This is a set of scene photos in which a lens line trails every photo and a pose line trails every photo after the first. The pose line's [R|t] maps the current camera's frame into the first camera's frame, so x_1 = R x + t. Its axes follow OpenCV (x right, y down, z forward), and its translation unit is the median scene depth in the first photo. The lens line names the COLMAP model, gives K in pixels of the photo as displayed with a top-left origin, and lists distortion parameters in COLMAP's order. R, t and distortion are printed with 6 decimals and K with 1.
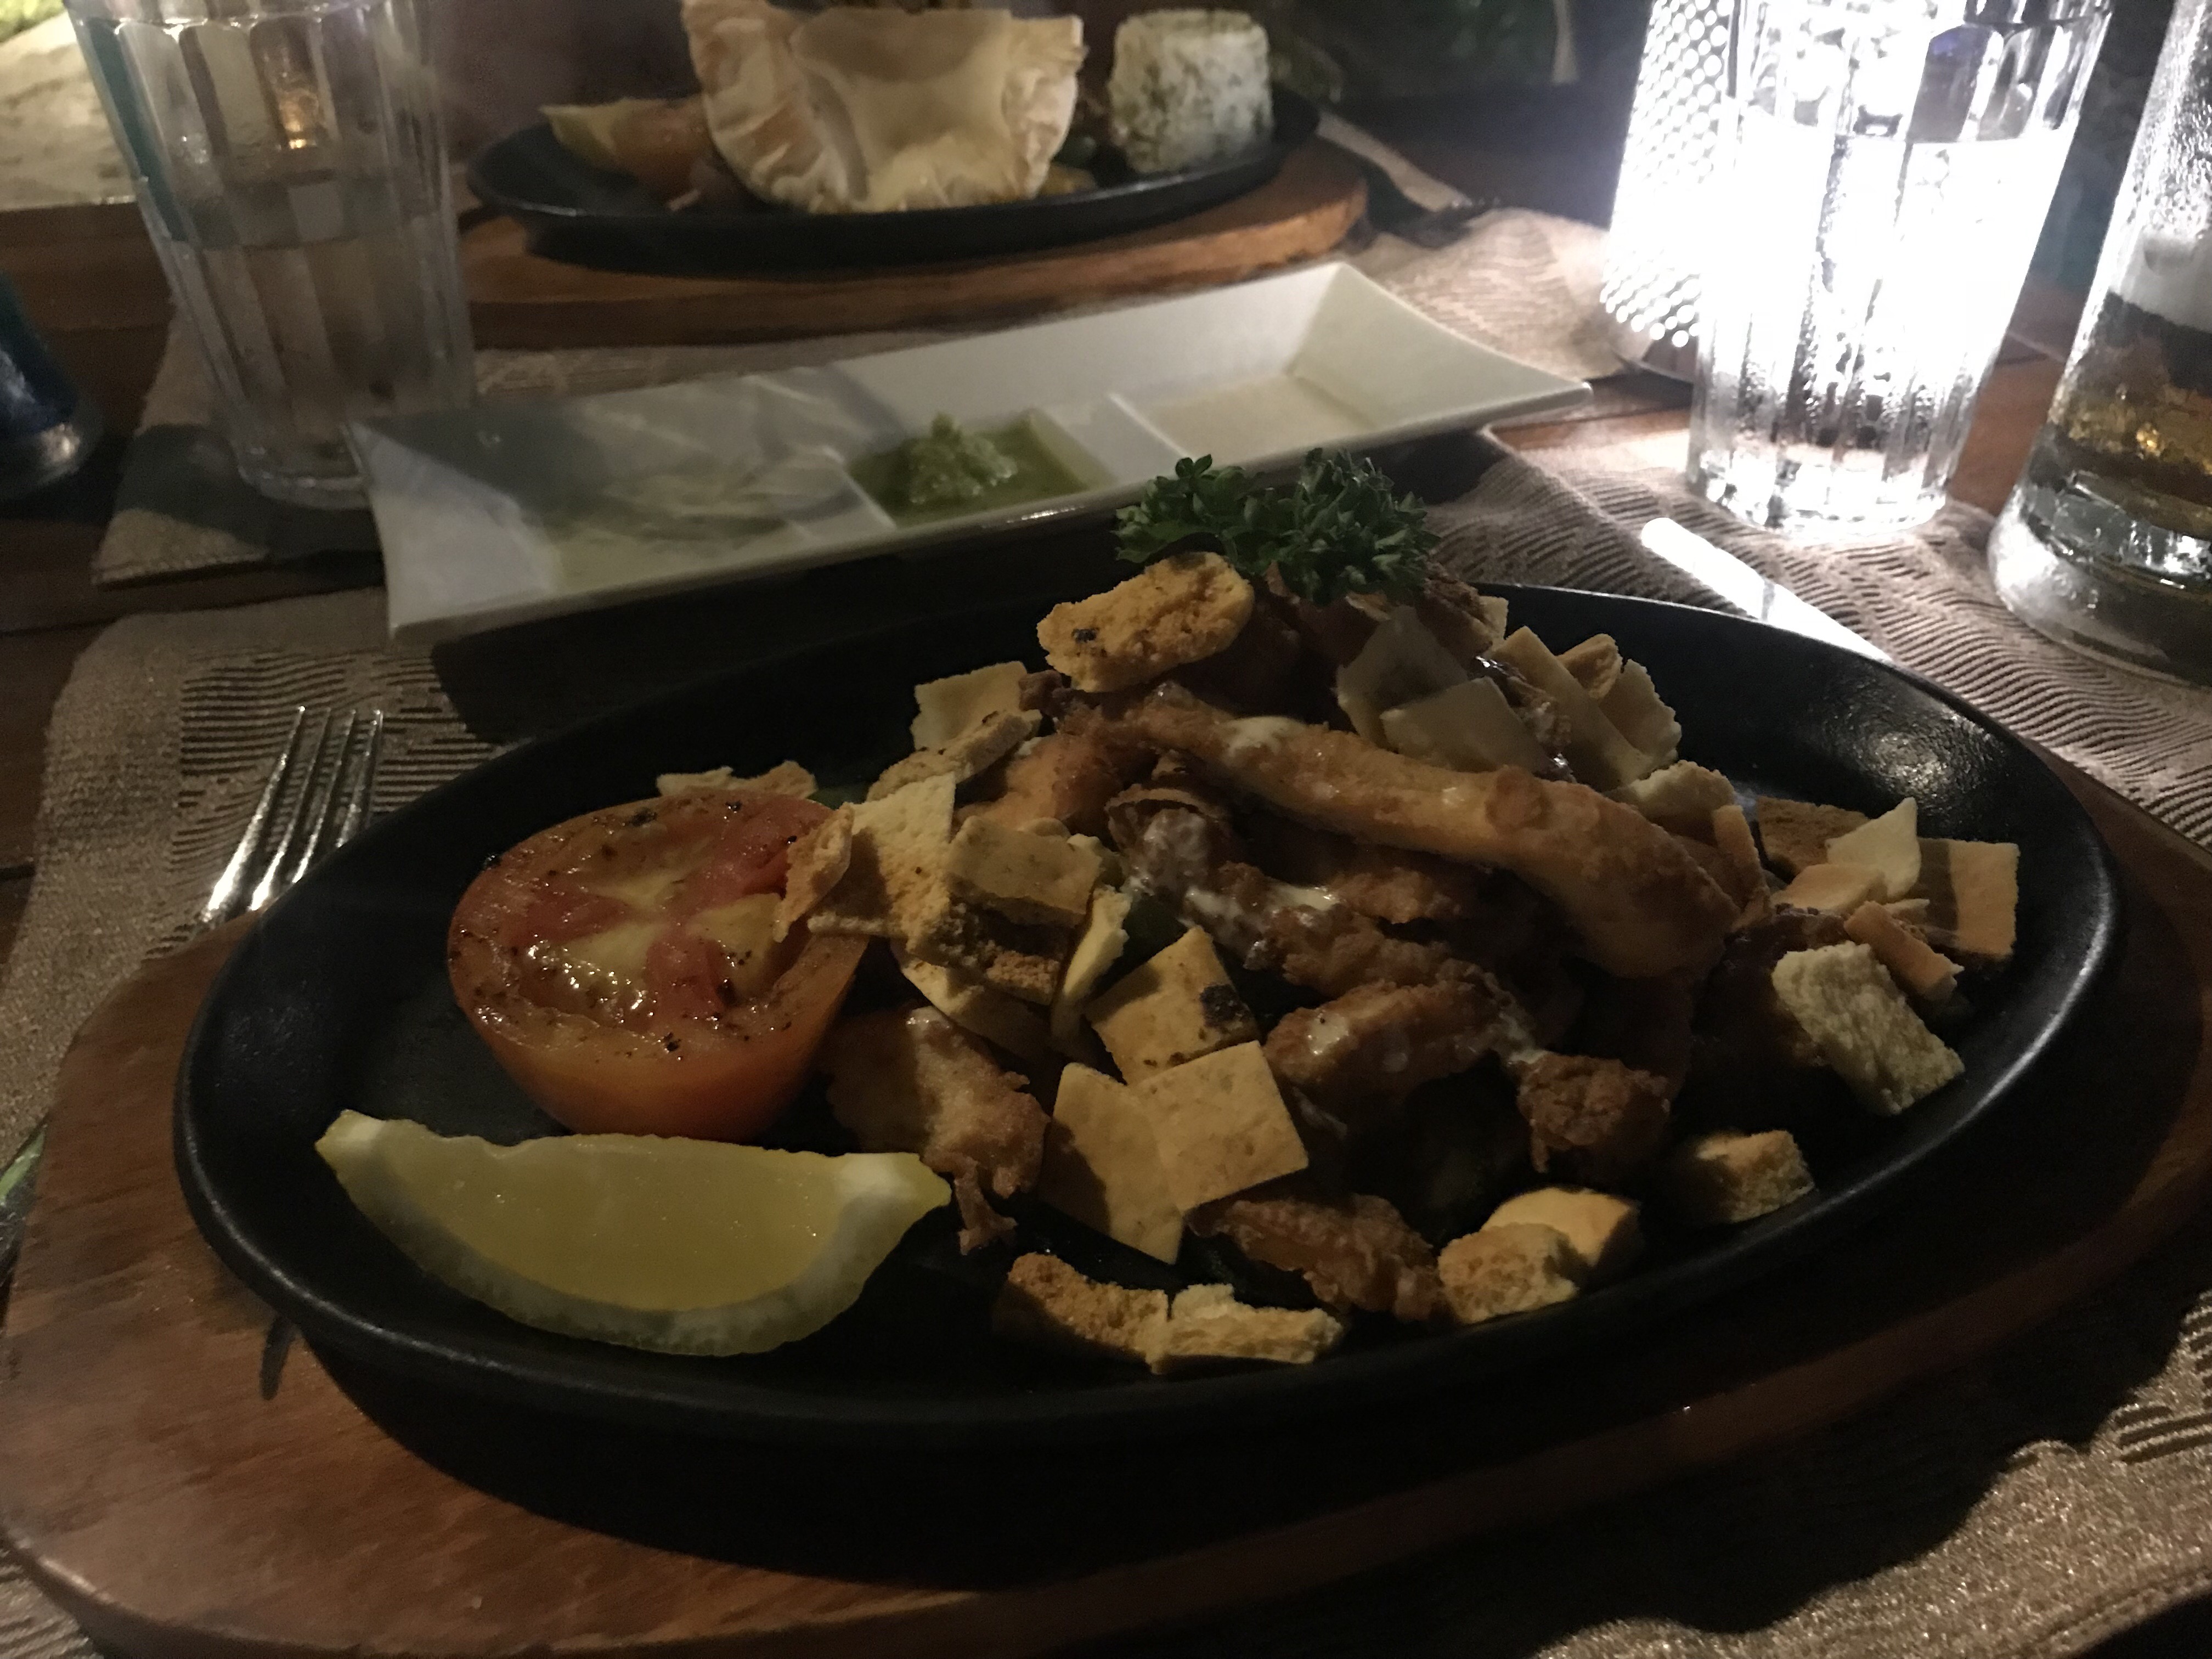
lens RADIAL K [[1818.7, 0, 1106.0], [0, 1818.7, 829.5], [0, 0, 1]] dist [-0.009319, 0.013040]
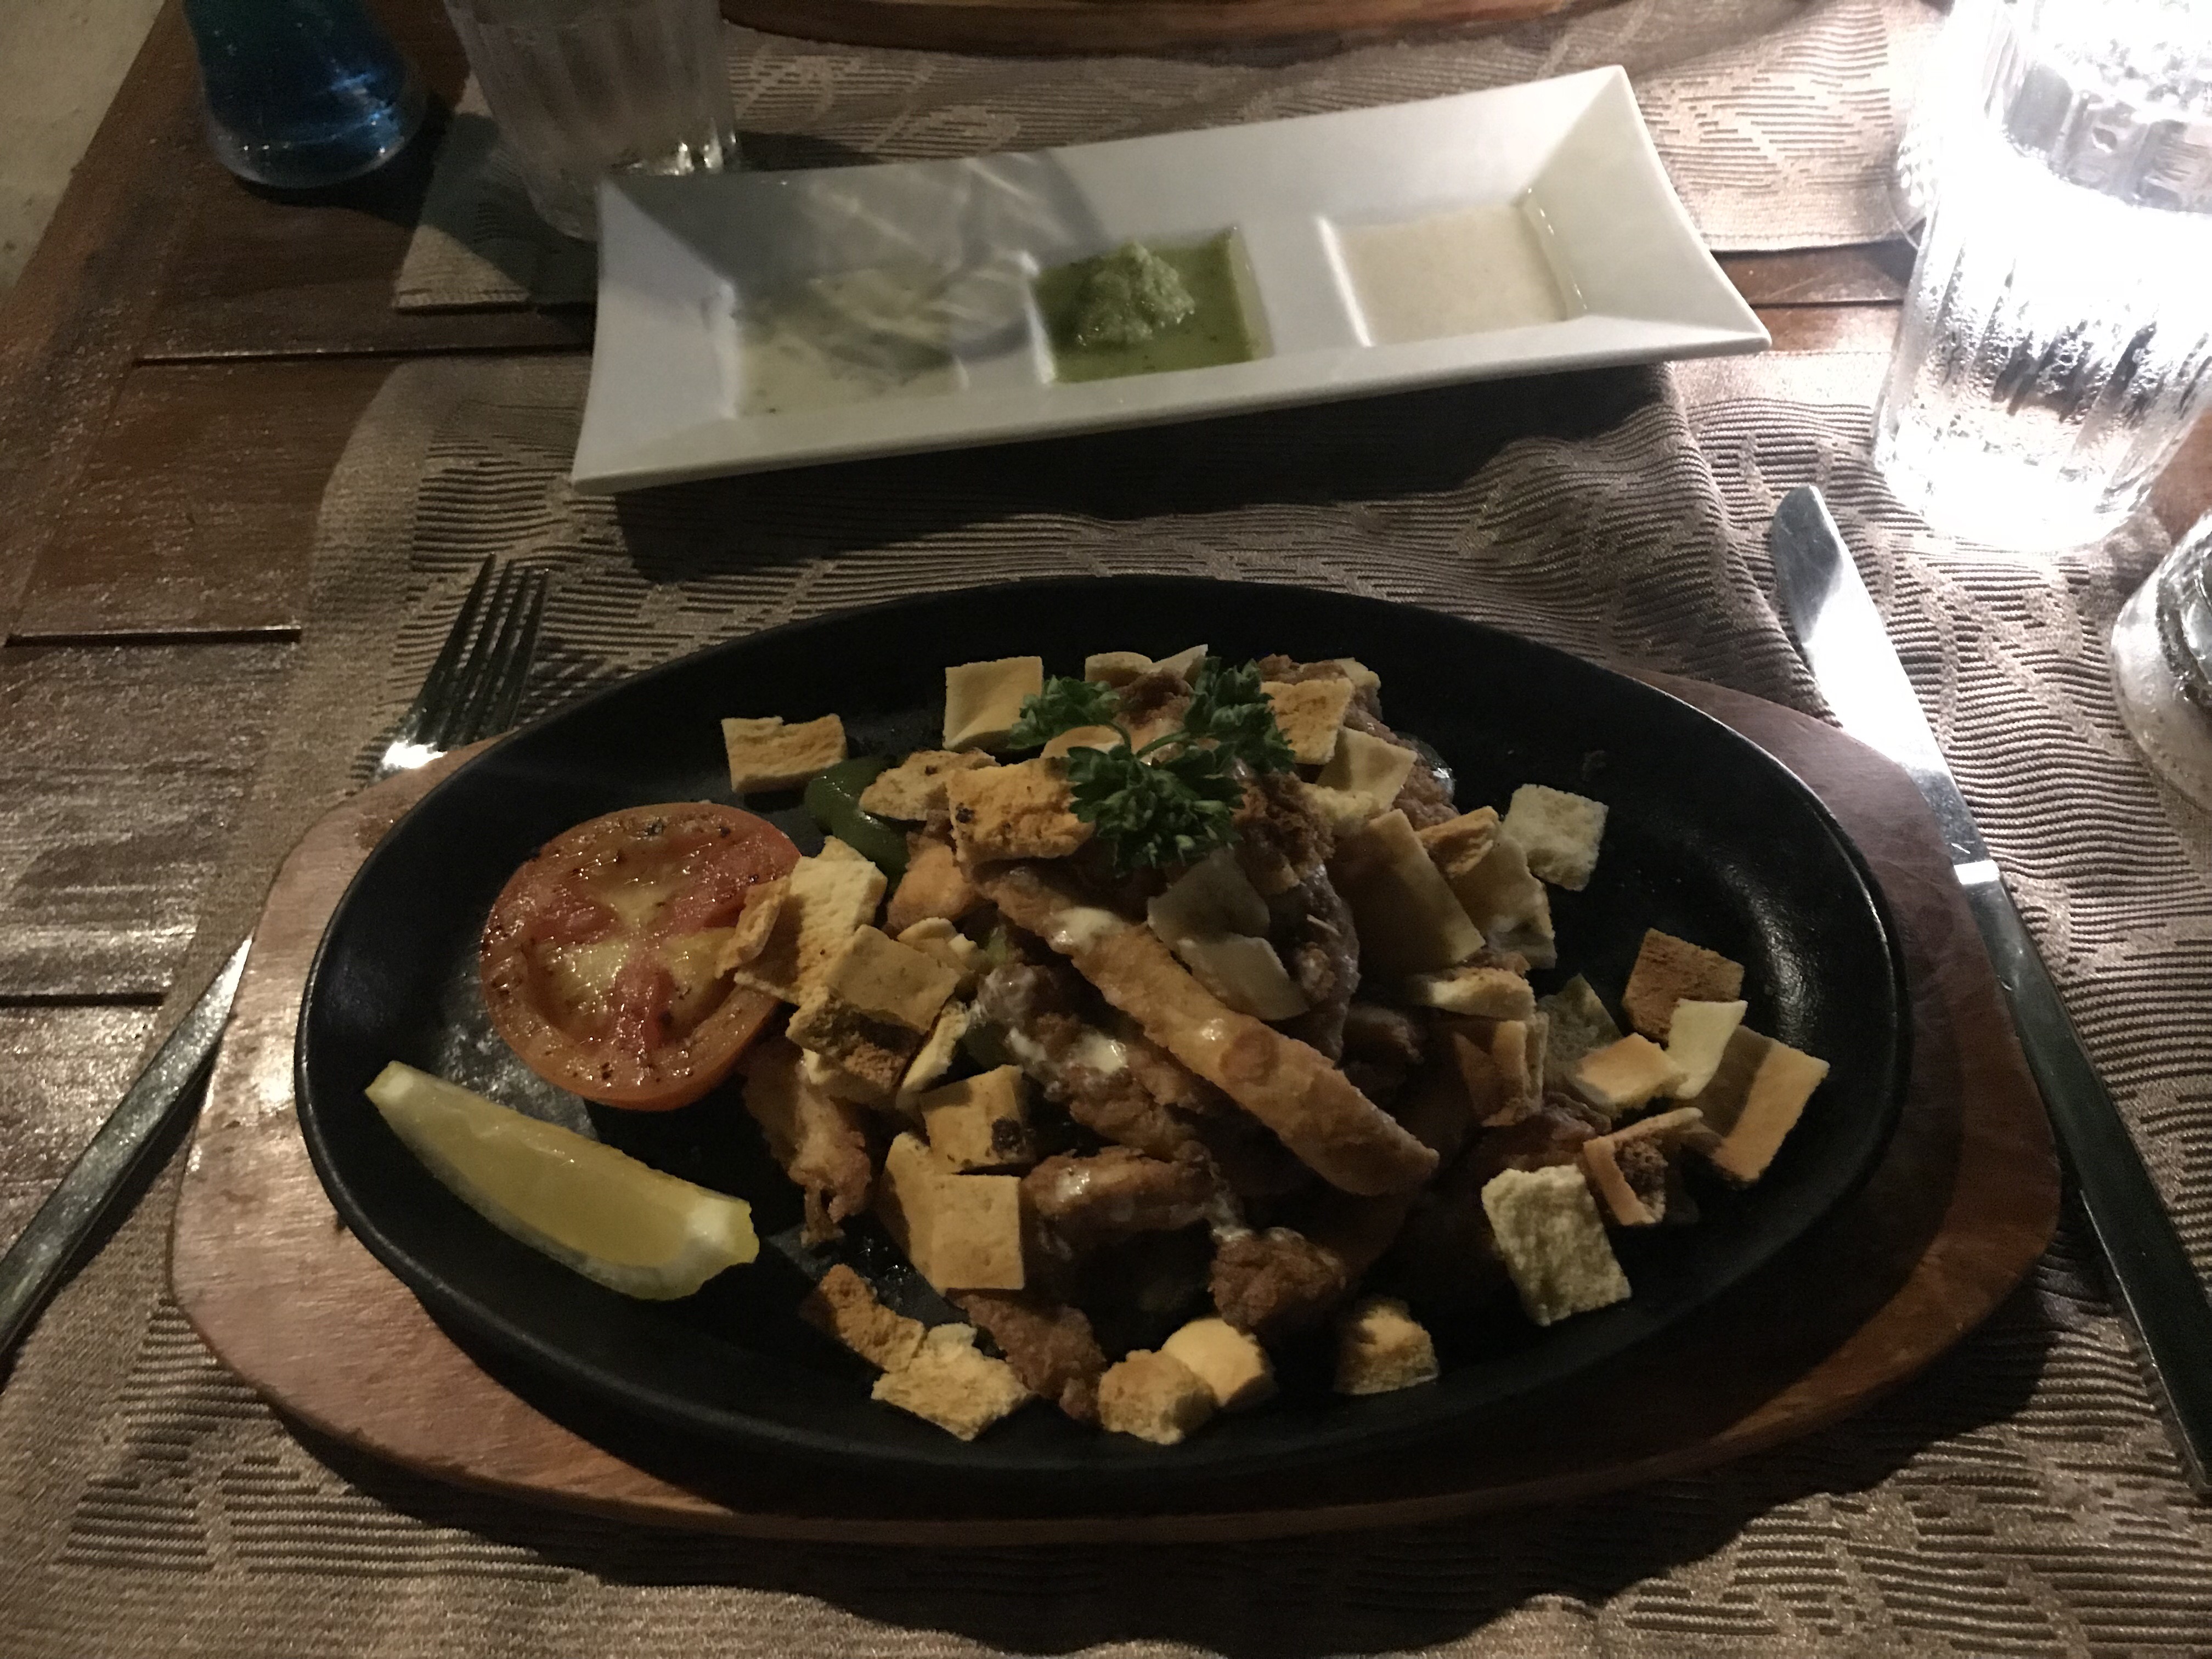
lens RADIAL K [[1785.0, 0, 1106.0], [0, 1785.0, 829.5], [0, 0, 1]] dist [0.001789, -0.001207]
pose [[0.956999, 0.219287, -0.189913, 0.308829], [-0.140653, 0.923317, 0.357356, -0.538381], [0.253713, -0.315277, 0.914456, -0.065078]]
